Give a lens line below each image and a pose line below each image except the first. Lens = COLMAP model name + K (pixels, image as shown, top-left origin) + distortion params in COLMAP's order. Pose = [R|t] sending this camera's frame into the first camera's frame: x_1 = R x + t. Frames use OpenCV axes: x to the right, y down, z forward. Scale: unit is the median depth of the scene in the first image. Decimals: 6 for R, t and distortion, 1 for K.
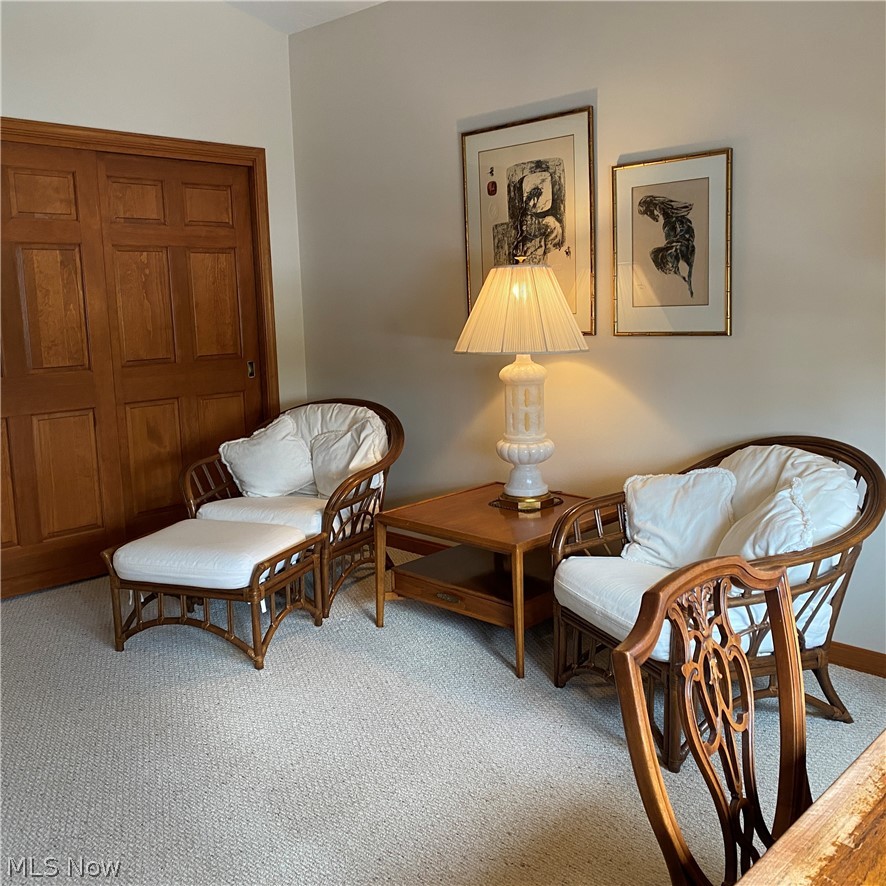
lens RADIAL K [[896.8, 0, 459.0], [0, 896.8, 442.5], [0, 0, 1]] dist [0.080577, -0.121859]
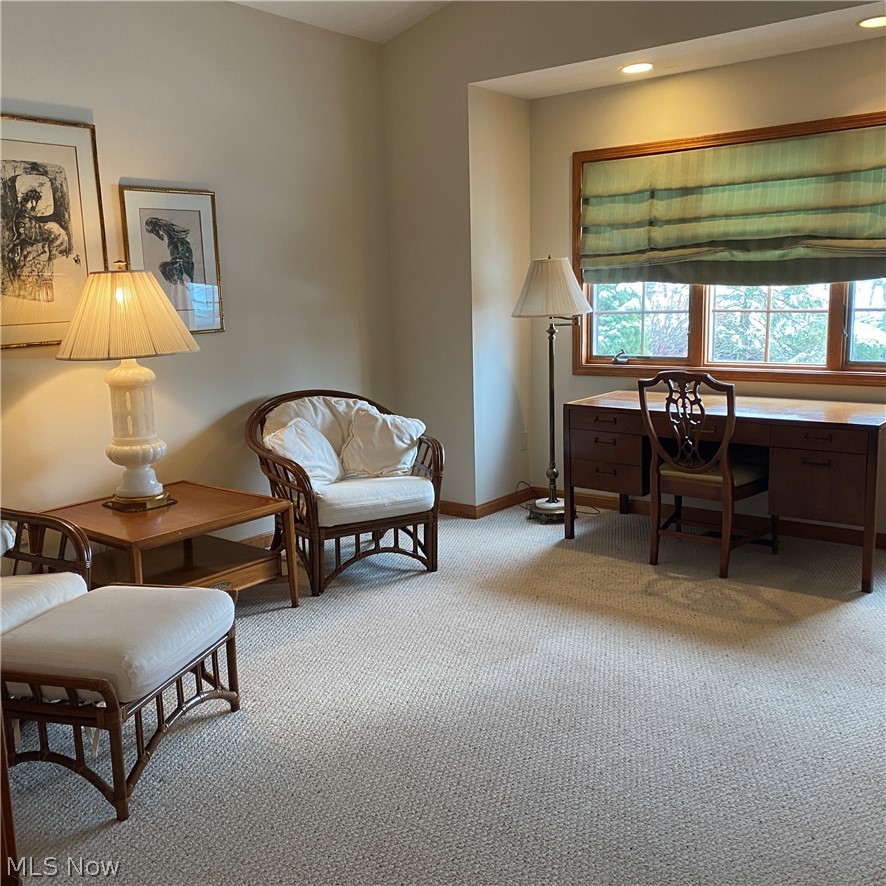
lens RADIAL K [[896.8, 0, 459.0], [0, 896.8, 442.5], [0, 0, 1]] dist [0.080577, -0.121859]
pose [[-0.109523, -0.146293, 0.983160, -0.952931], [0.189413, 0.967913, 0.165125, -0.099774], [-0.975770, 0.204308, -0.078299, 0.700894]]
